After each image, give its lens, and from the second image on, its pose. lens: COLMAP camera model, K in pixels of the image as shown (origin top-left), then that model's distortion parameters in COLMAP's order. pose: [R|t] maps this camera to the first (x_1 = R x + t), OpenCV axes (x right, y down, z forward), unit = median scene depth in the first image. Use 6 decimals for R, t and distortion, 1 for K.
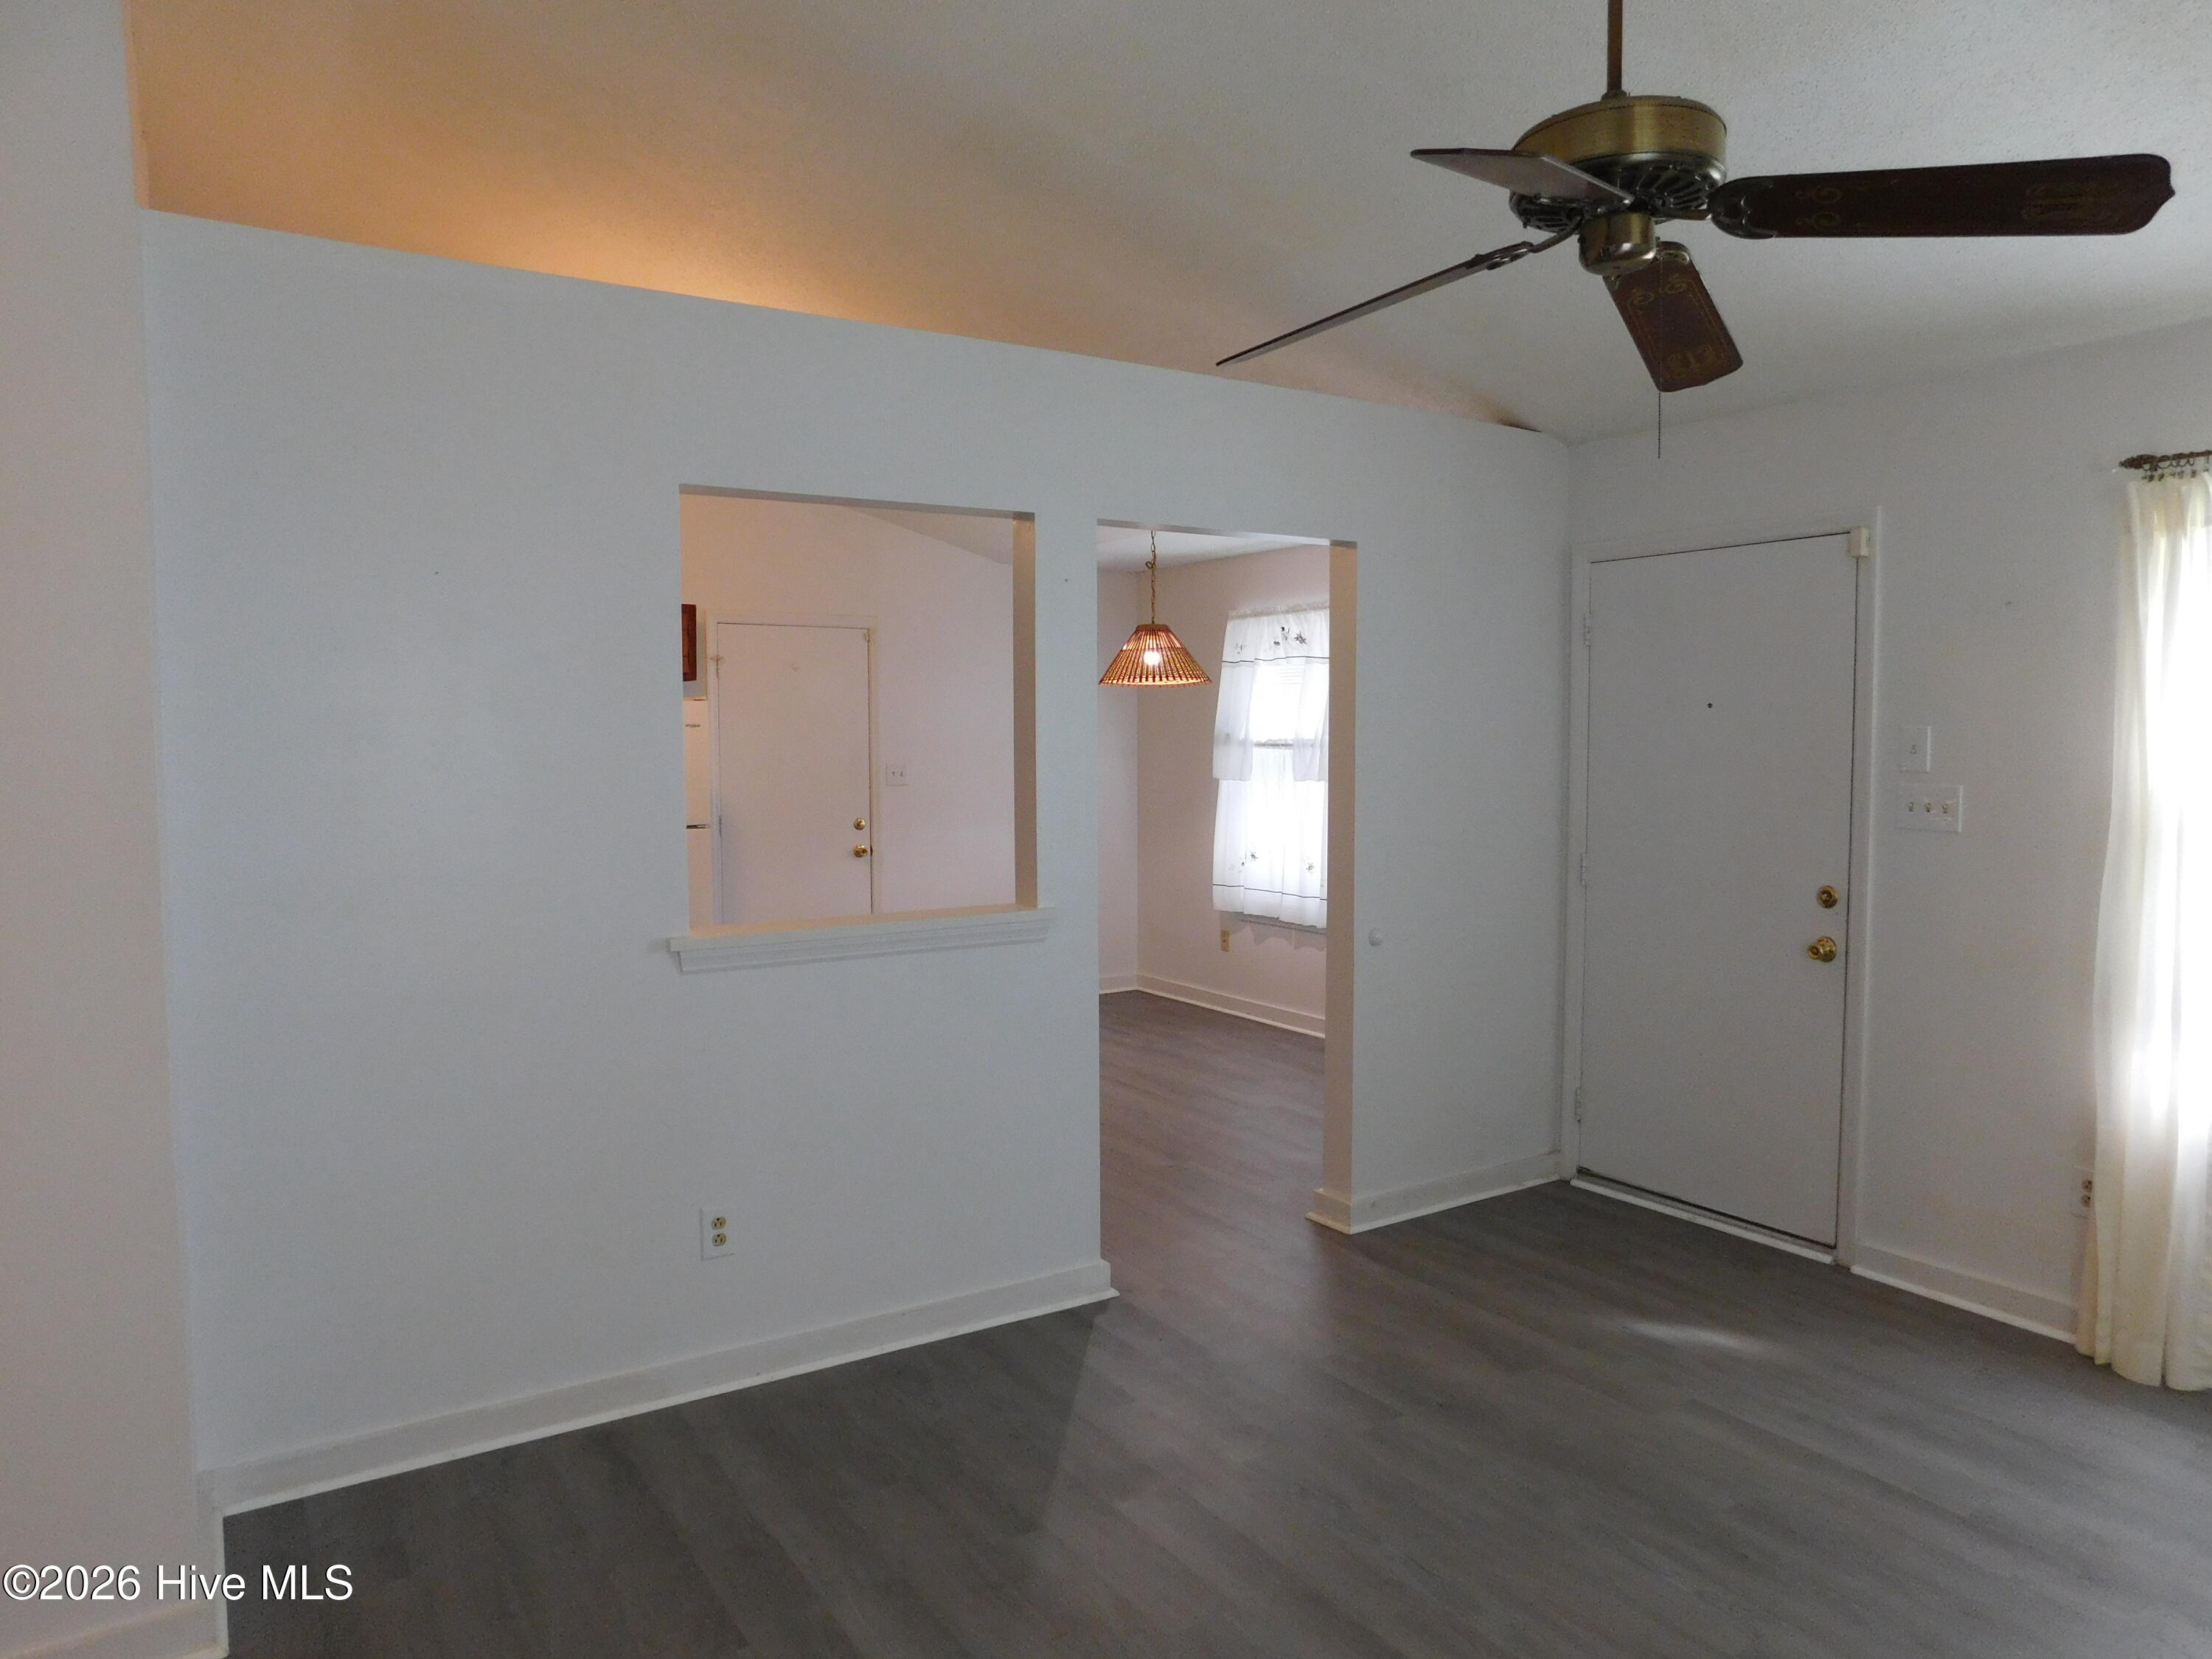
lens RADIAL K [[1457.5, 0, 1114.2], [0, 1457.5, 824.5], [0, 0, 1]] dist [-0.073550, 0.061542]
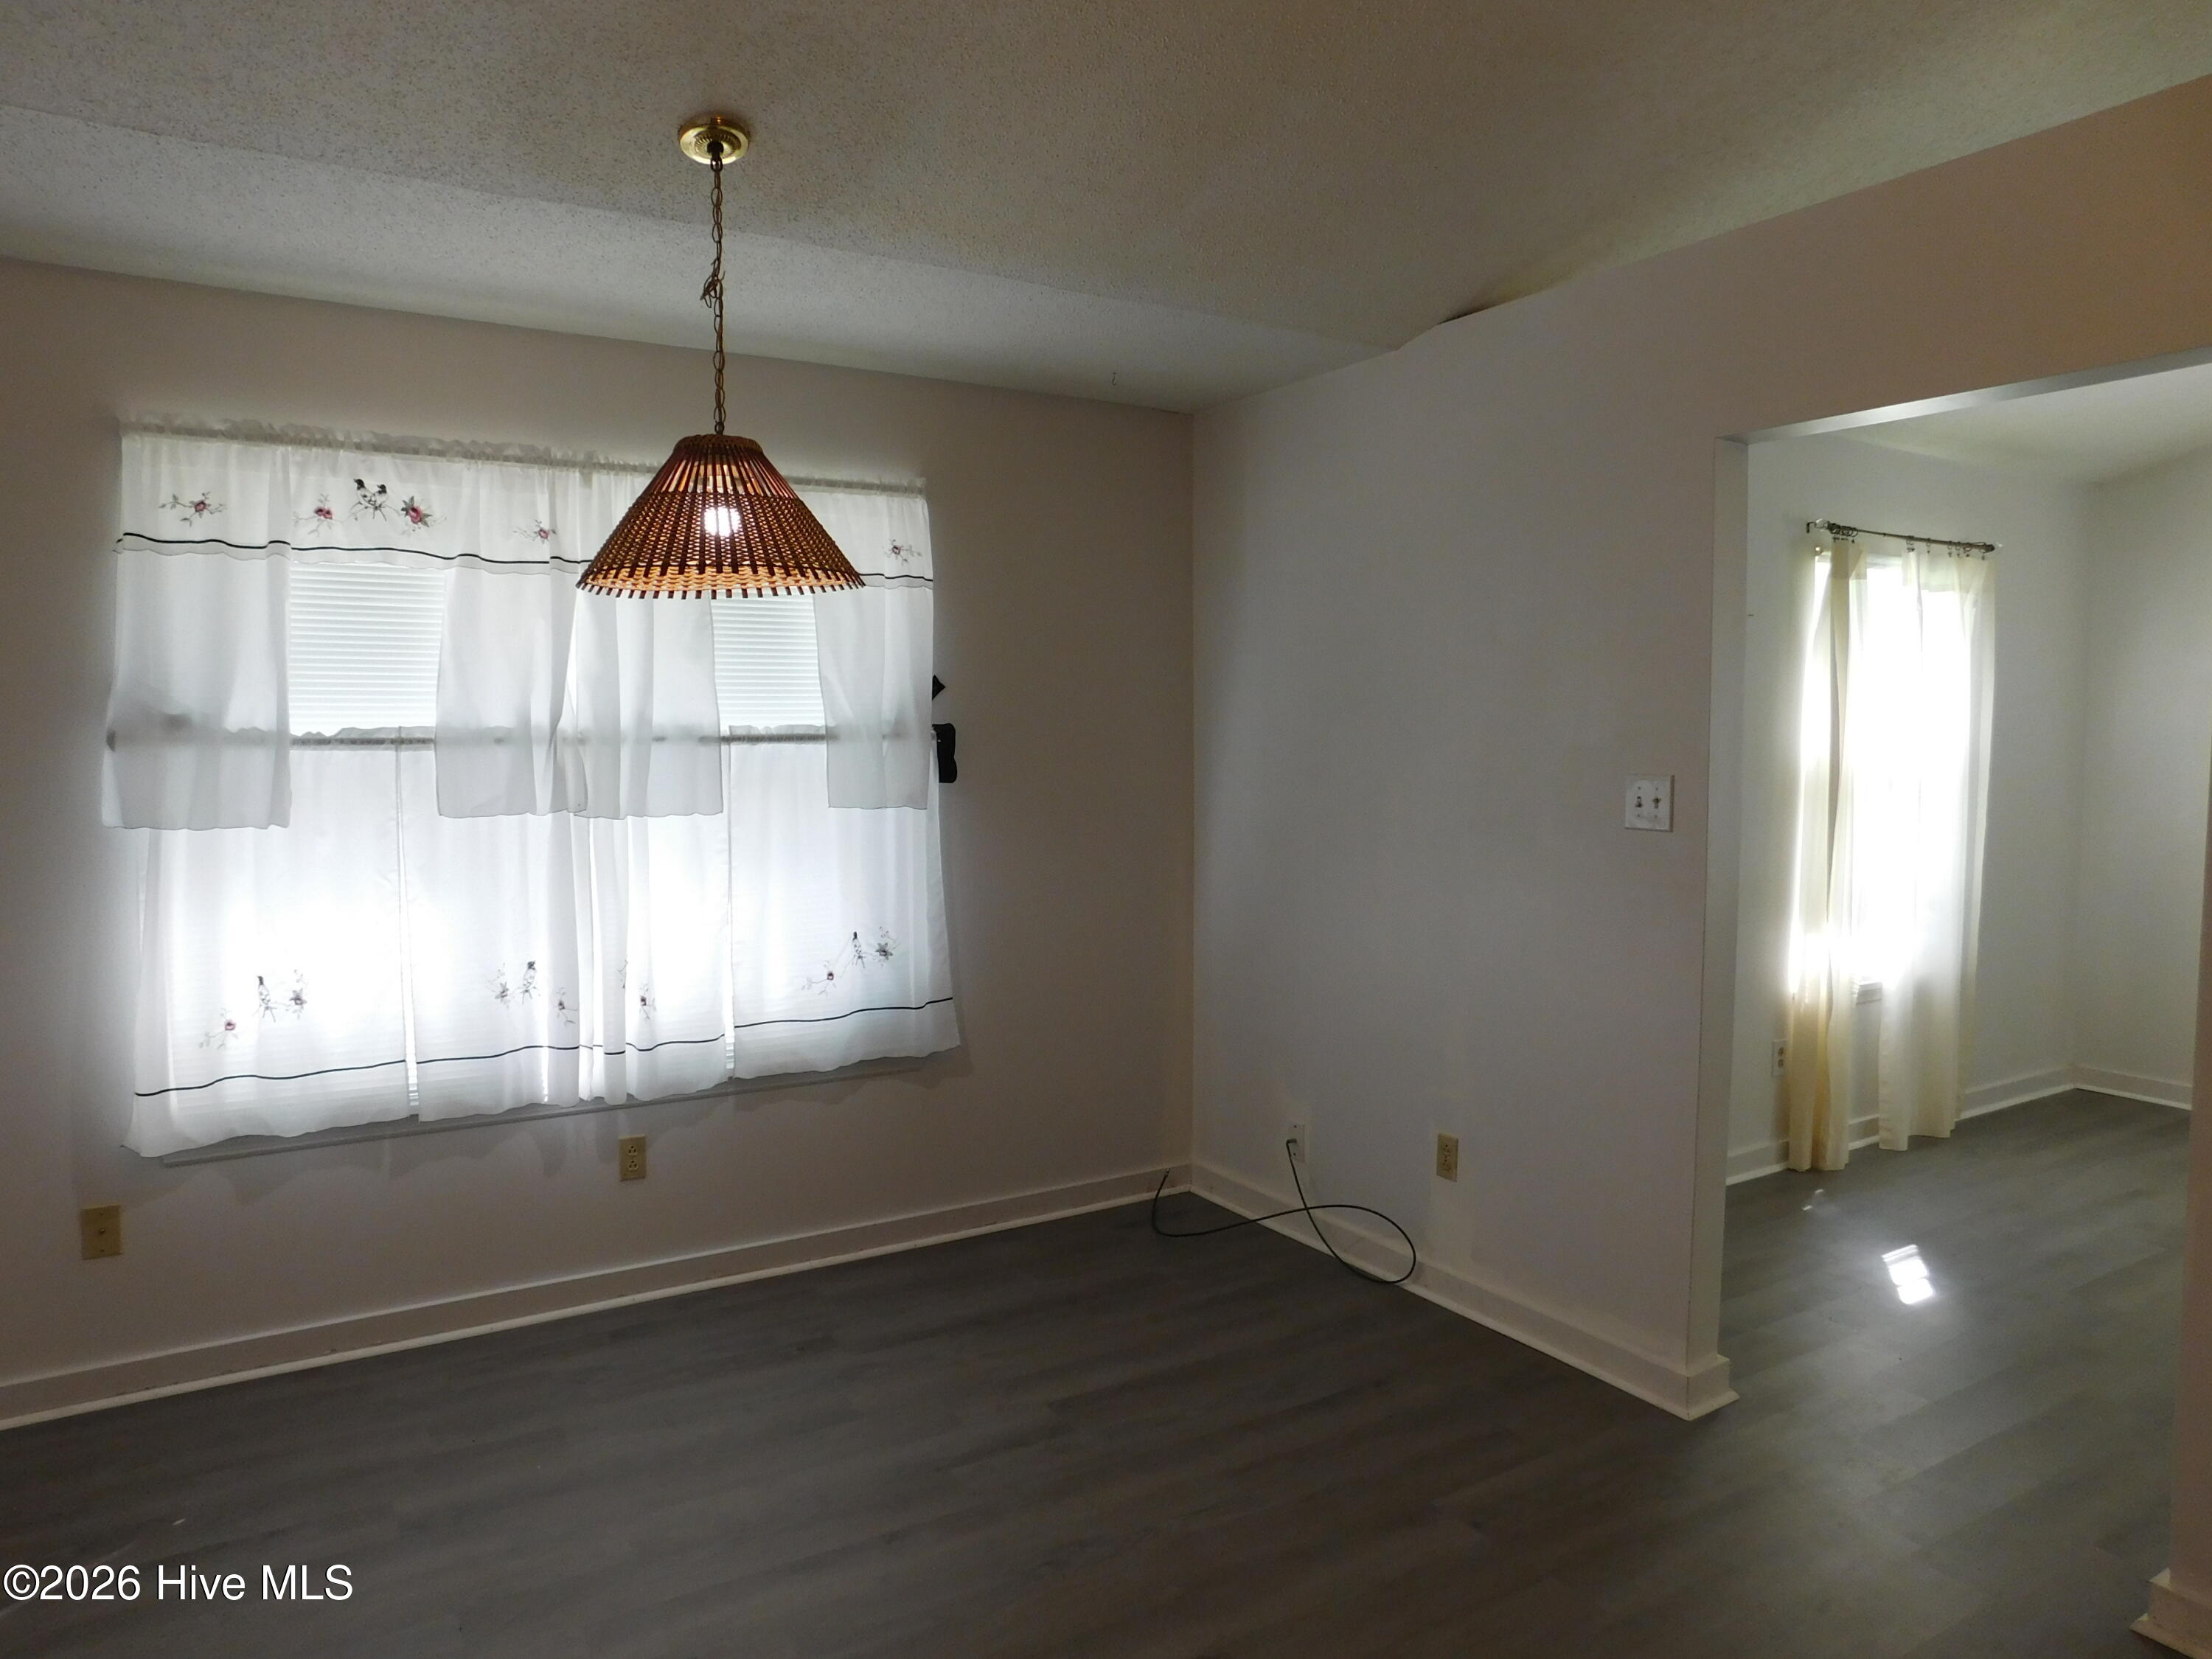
lens RADIAL K [[1457.5, 0, 1114.2], [0, 1457.5, 824.5], [0, 0, 1]] dist [-0.073550, 0.061542]
pose [[0.025994, -0.061491, 0.997769, -0.327460], [0.066286, 0.996016, 0.059656, -0.040337], [-0.997462, 0.064588, 0.029967, 0.761983]]
